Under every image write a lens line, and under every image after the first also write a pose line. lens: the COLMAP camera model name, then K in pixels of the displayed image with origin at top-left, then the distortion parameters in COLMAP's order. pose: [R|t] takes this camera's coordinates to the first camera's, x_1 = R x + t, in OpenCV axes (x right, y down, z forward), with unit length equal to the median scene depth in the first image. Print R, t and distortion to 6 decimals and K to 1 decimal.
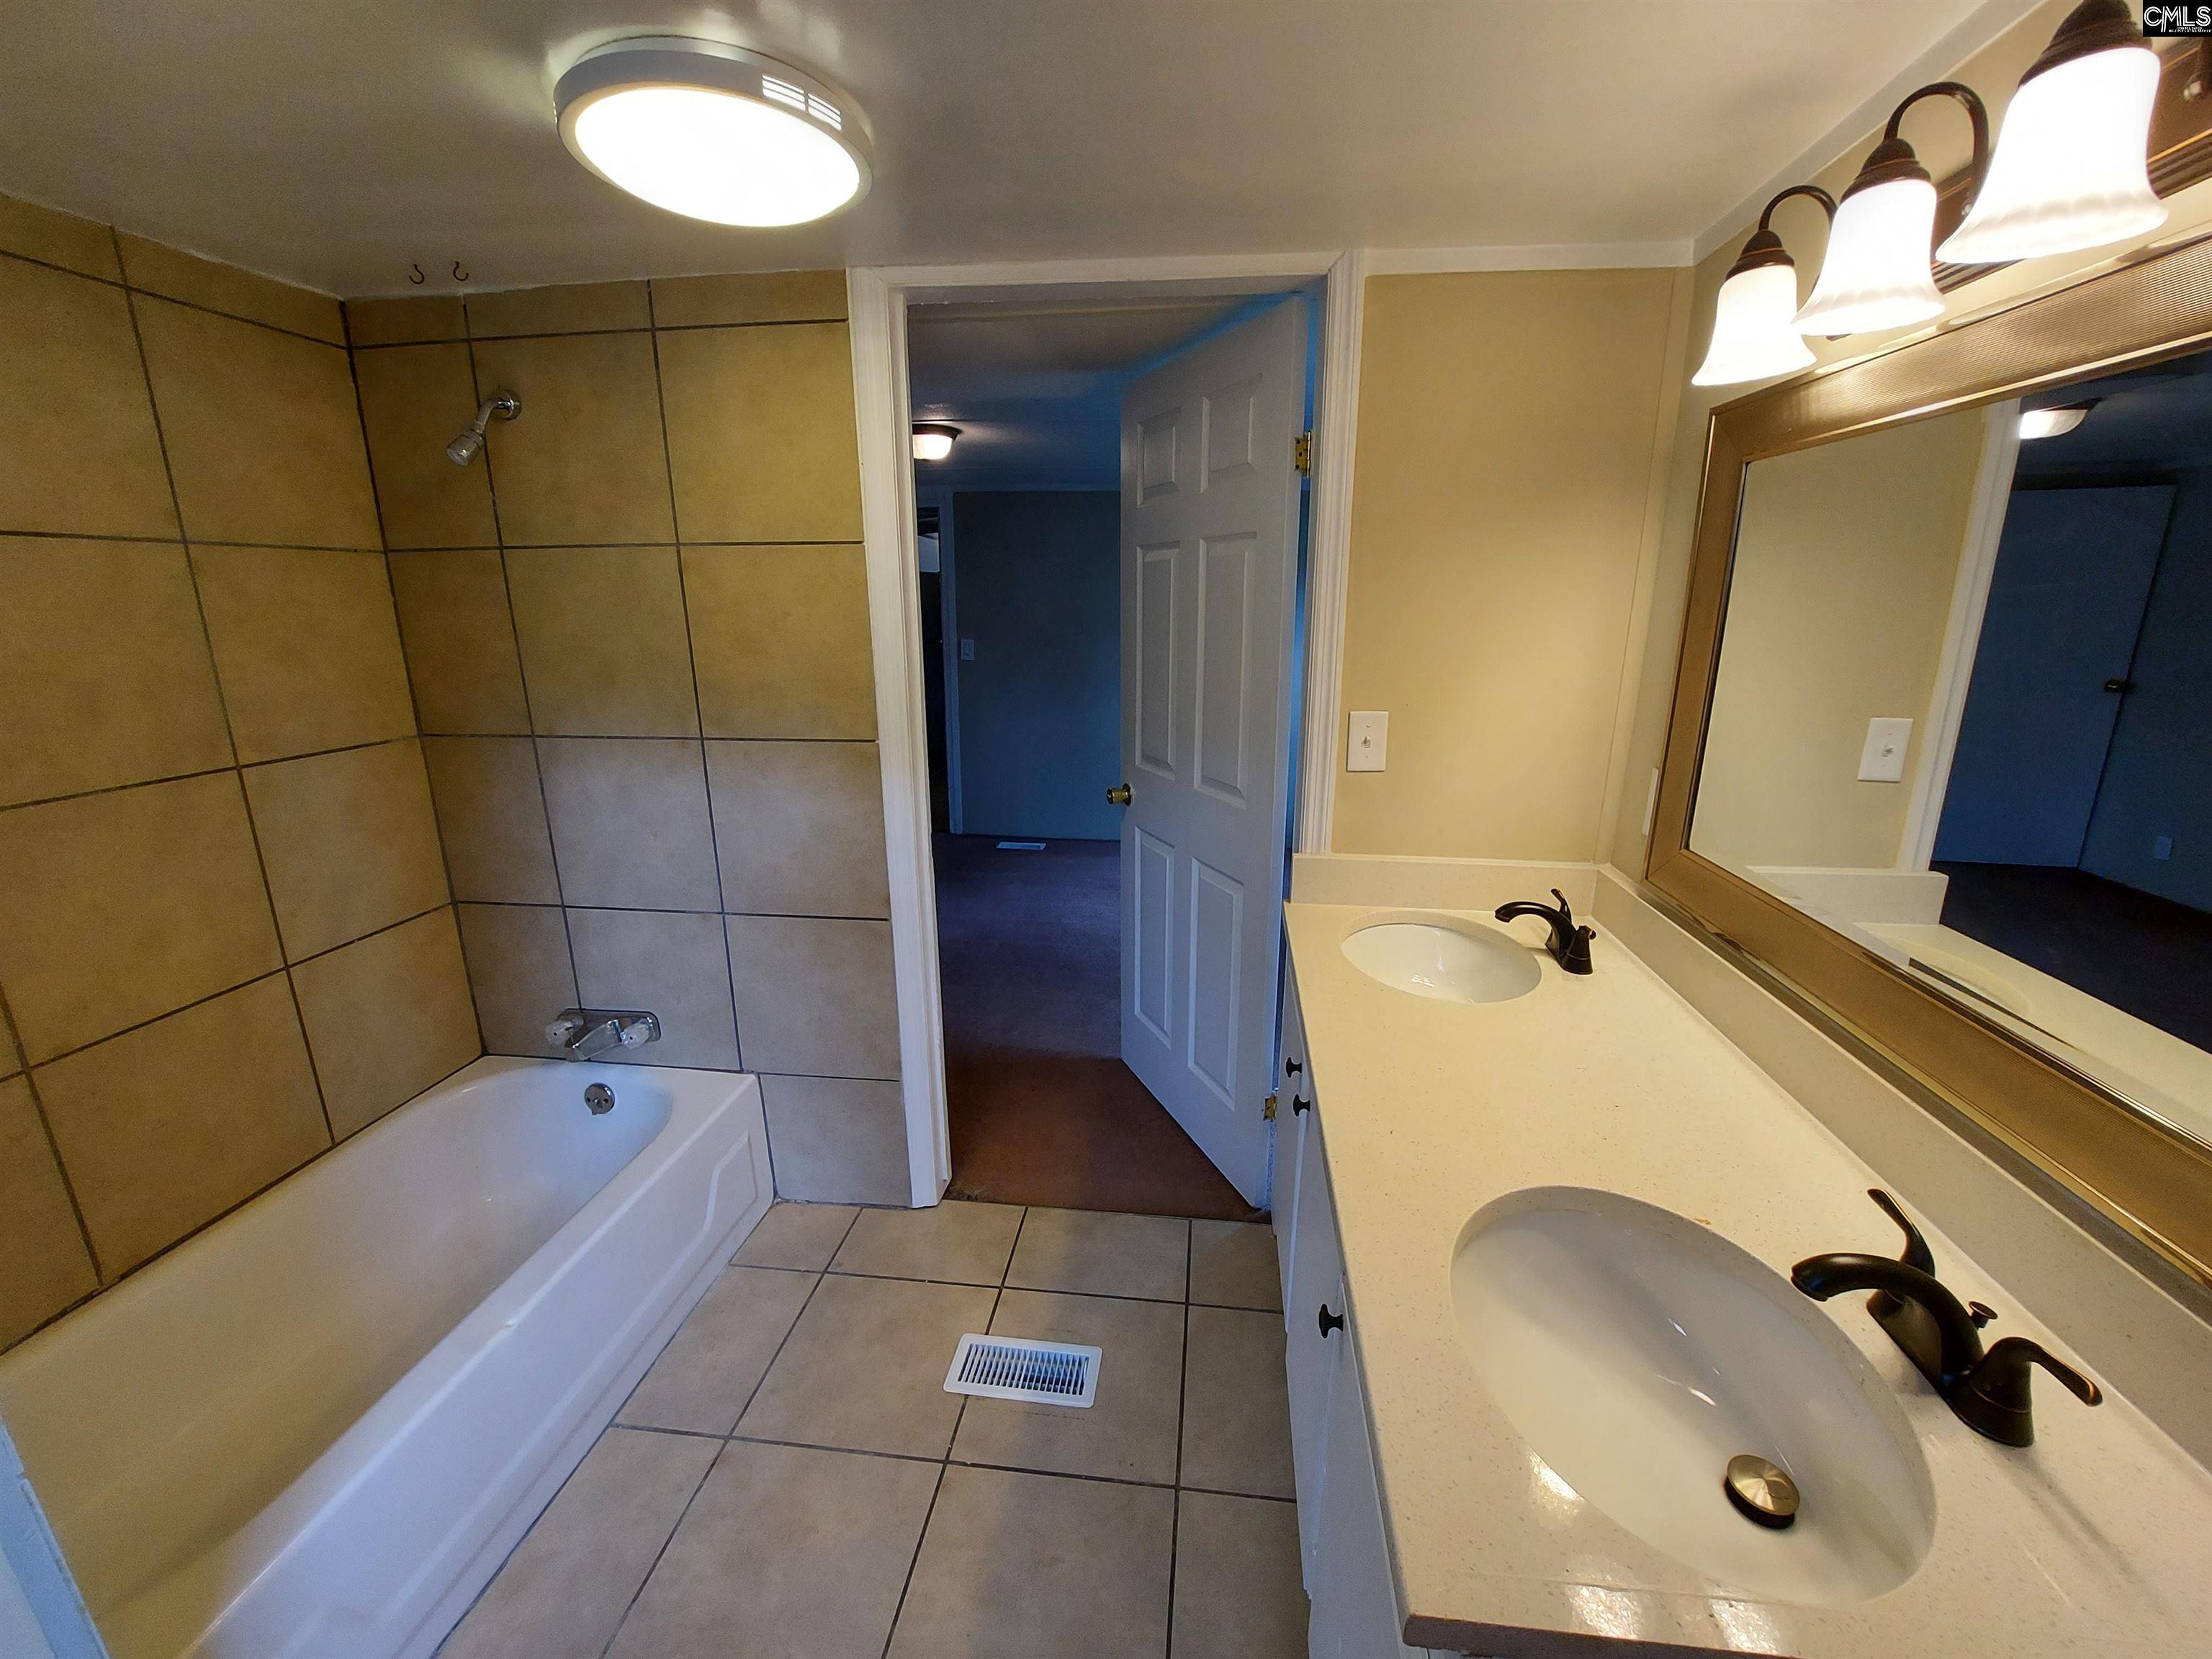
lens RADIAL K [[878.4, 0, 1112.9], [0, 878.4, 824.8], [0, 0, 1]] dist [-0.018744, -0.000199]
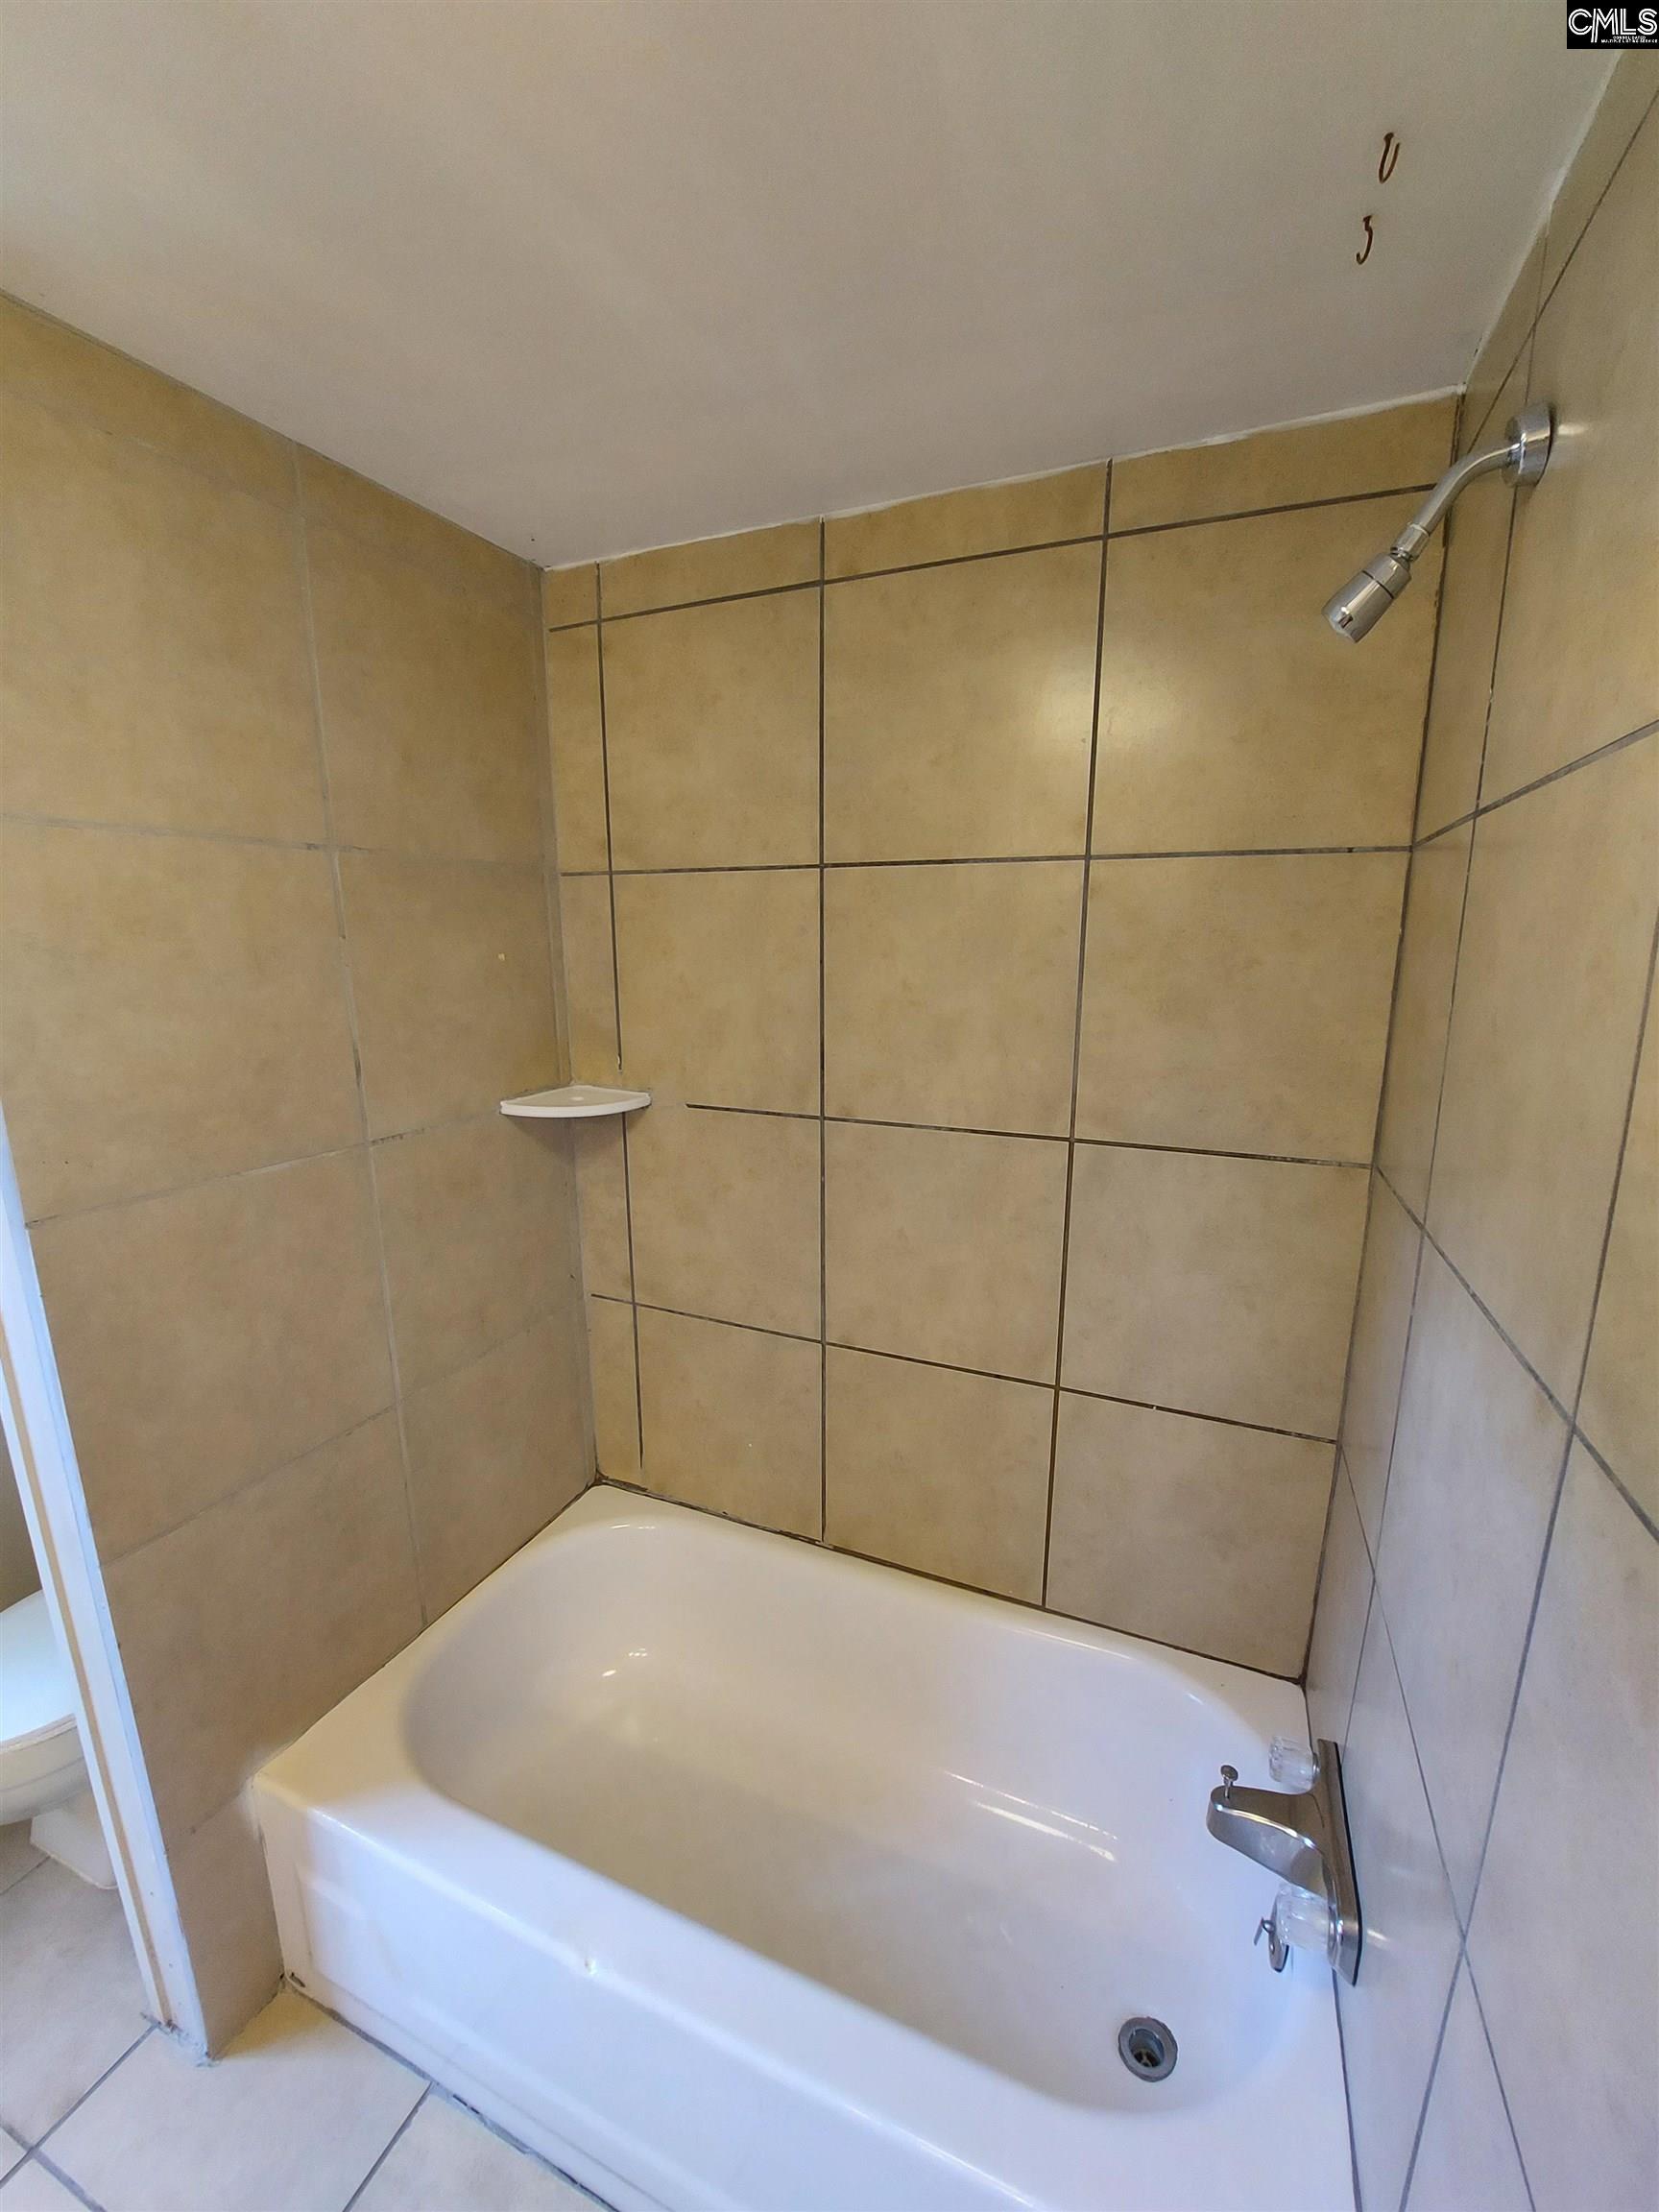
lens RADIAL K [[878.4, 0, 828.4], [0, 878.4, 1121.7], [0, 0, 1]] dist [-0.018744, -0.000199]
pose [[-0.276307, 0.194097, -0.941265, -0.197856], [-0.238675, 0.934853, 0.262838, -0.242684], [0.930961, 0.297280, -0.211981, 0.962784]]
